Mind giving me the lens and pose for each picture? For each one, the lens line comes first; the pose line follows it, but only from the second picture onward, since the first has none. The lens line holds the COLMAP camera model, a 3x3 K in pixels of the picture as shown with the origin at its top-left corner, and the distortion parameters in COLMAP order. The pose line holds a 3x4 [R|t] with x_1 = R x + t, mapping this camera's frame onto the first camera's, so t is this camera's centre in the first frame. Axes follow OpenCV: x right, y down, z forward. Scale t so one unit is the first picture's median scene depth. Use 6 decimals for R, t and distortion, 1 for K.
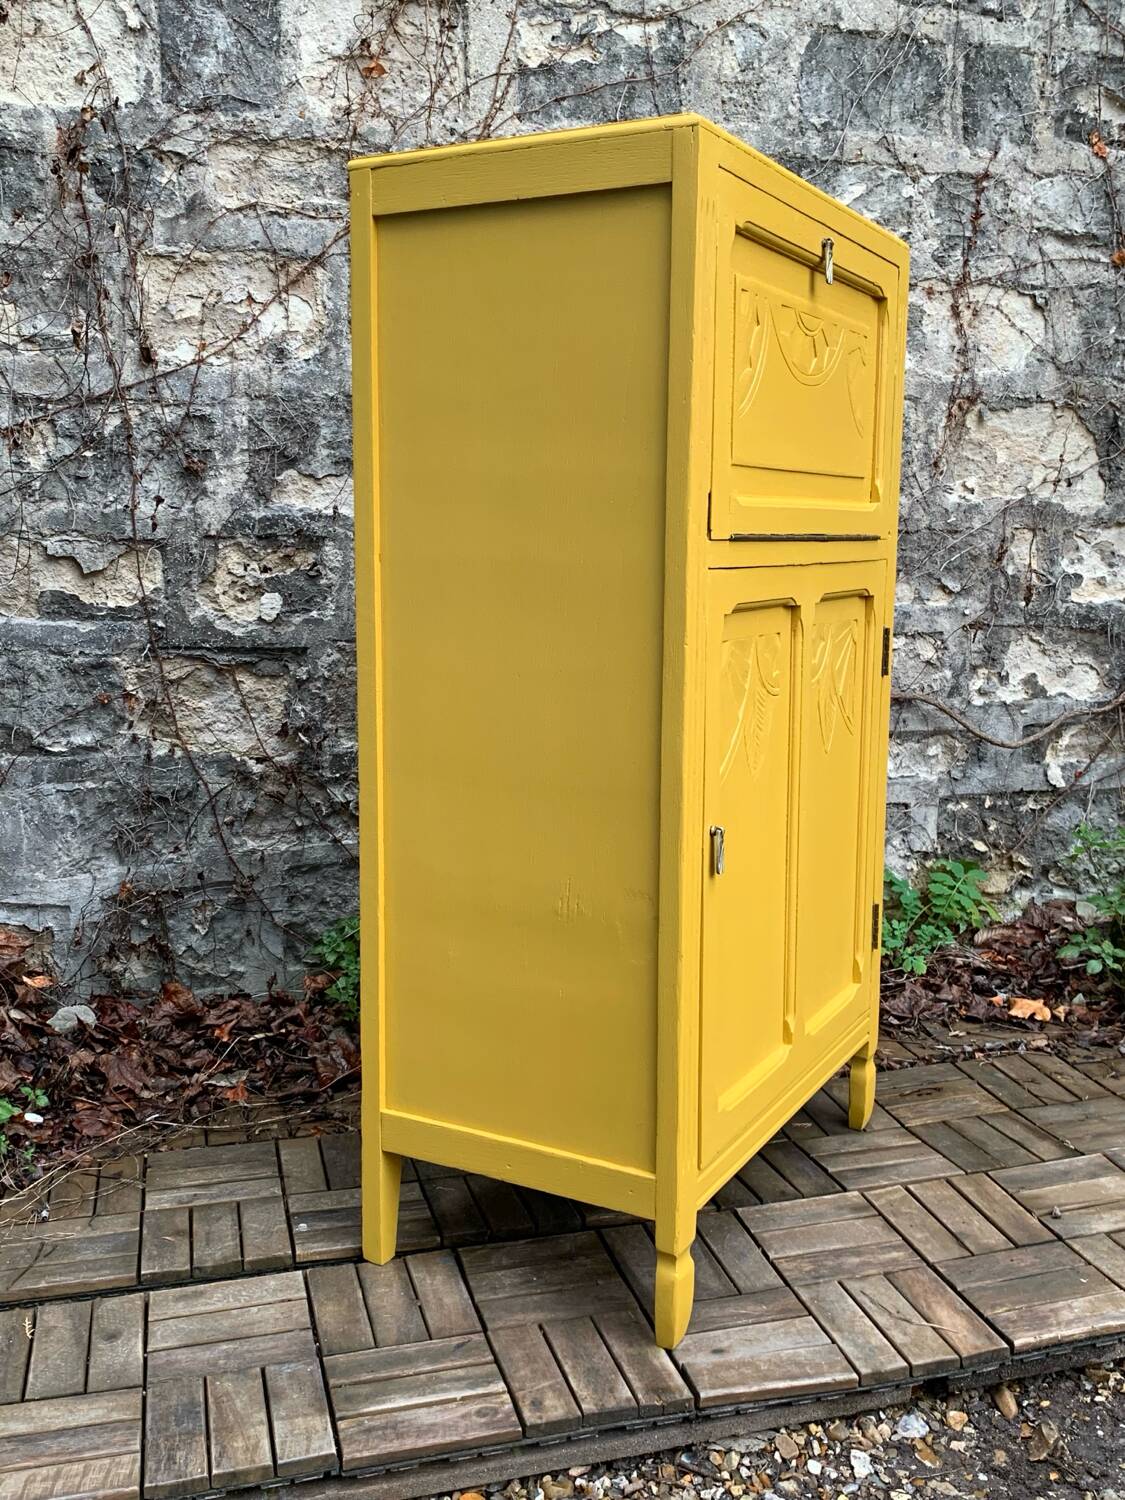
lens RADIAL K [[1459.8, 0, 560.8], [0, 1459.8, 730.9], [0, 0, 1]] dist [0.062748, -0.136211]
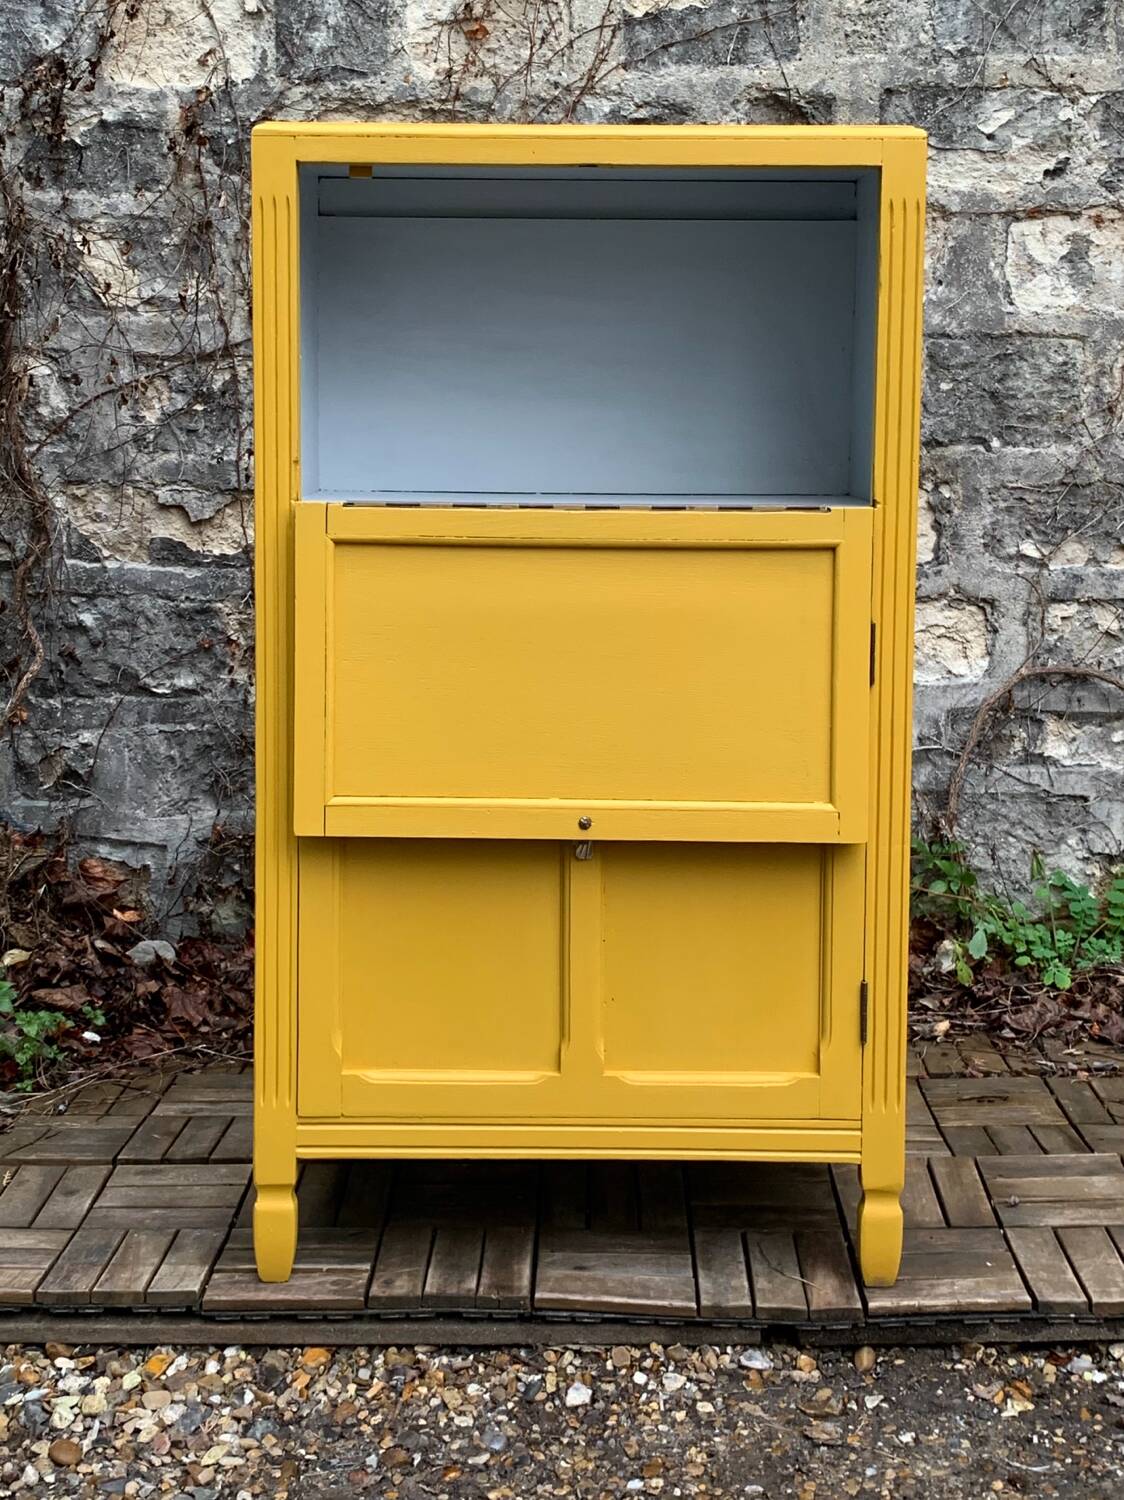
lens RADIAL K [[1998.9, 0, 562.8], [0, 1998.9, 575.2], [0, 0, 1]] dist [0.016892, -0.004216]
pose [[0.959734, 0.019394, -0.280241, 0.316608], [-0.042277, 0.996223, -0.075842, 0.026008], [0.277712, 0.084636, 0.956929, -0.268364]]
